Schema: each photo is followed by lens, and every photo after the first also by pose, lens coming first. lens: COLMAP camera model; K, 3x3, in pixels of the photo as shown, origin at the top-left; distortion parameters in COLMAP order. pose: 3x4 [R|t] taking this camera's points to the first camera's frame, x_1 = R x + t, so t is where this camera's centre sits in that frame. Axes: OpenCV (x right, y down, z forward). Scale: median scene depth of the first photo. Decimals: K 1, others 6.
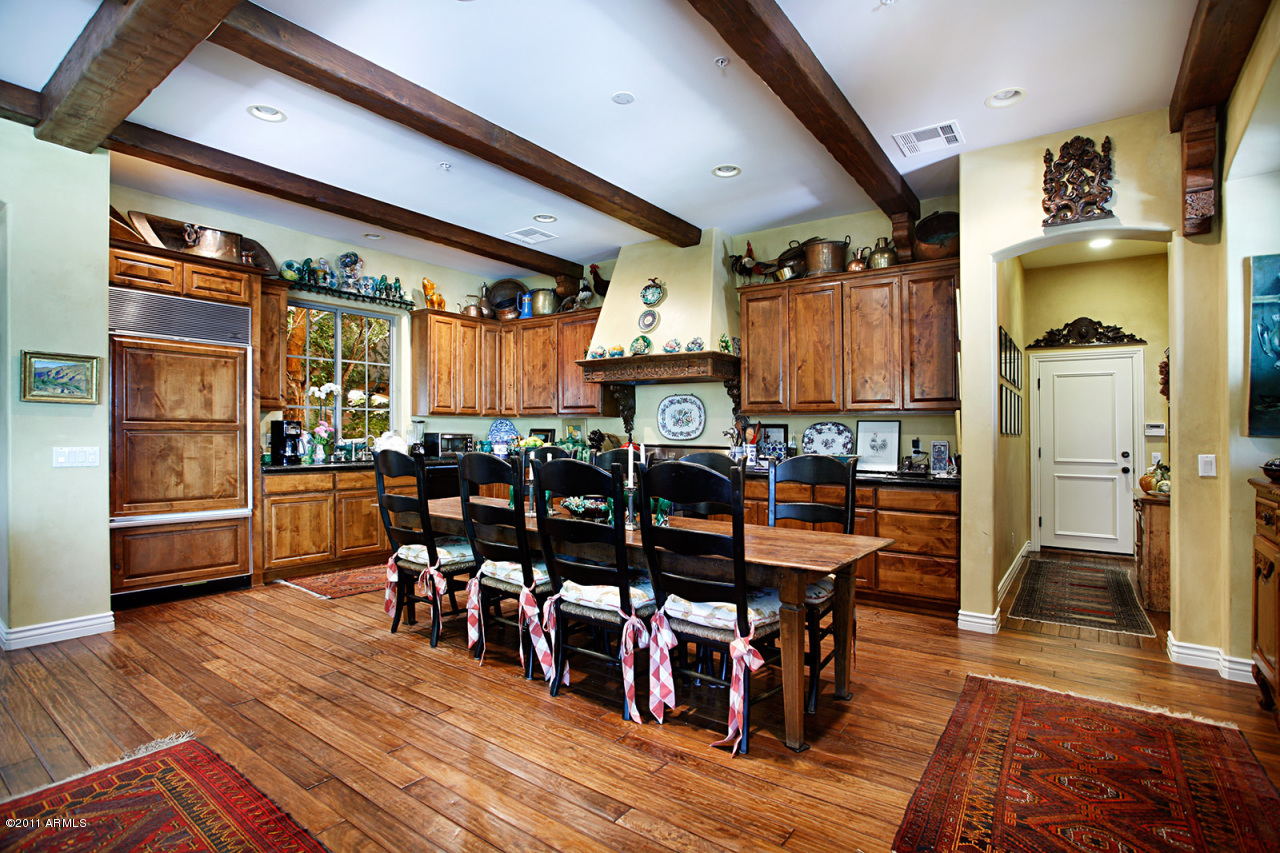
lens RADIAL K [[617.1, 0, 634.6], [0, 617.1, 430.8], [0, 0, 1]] dist [-0.045028, -0.000473]
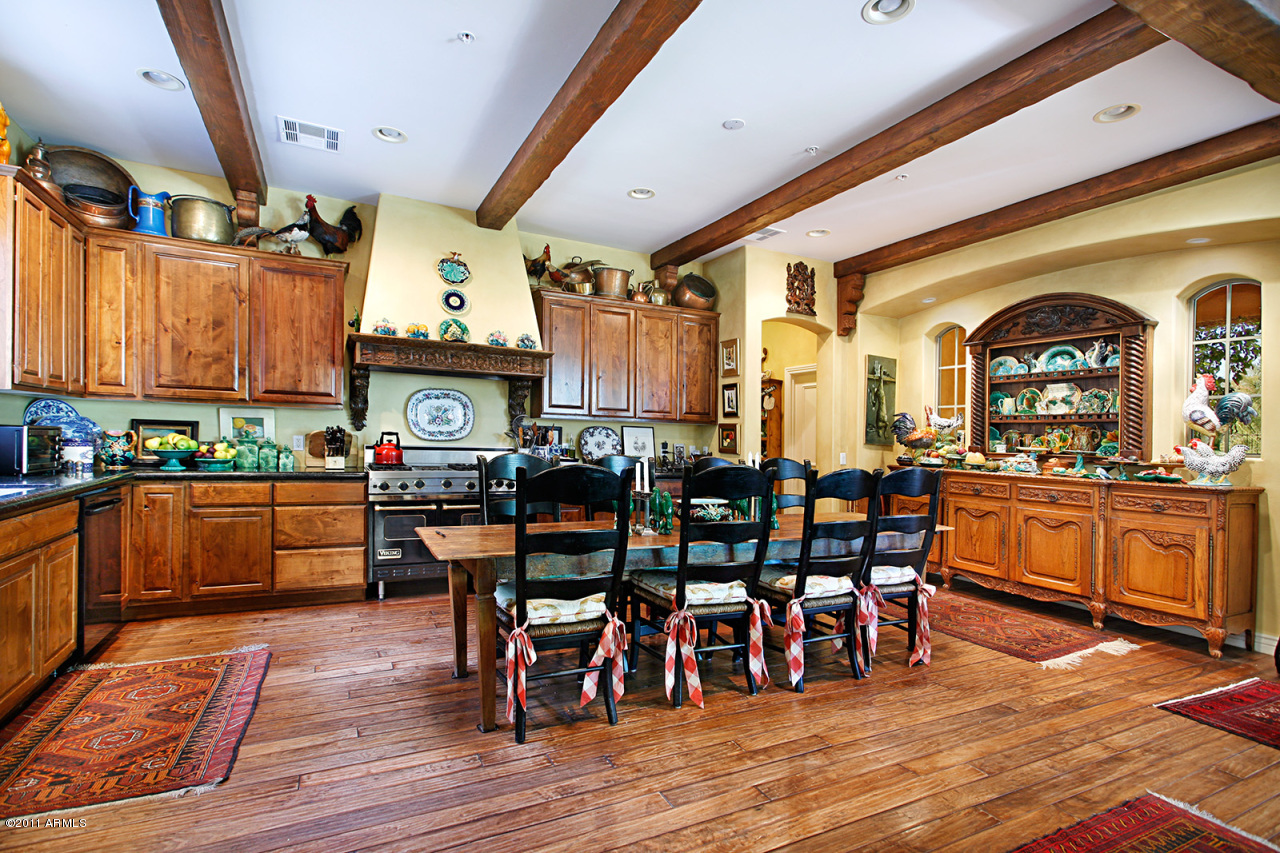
lens RADIAL K [[617.1, 0, 635.2], [0, 617.1, 432.2], [0, 0, 1]] dist [-0.045028, -0.000473]
pose [[0.455480, 0.007662, 0.890213, -0.655174], [-0.028746, 0.999568, 0.006104, -0.012114], [-0.889782, -0.028370, 0.455504, 0.417754]]
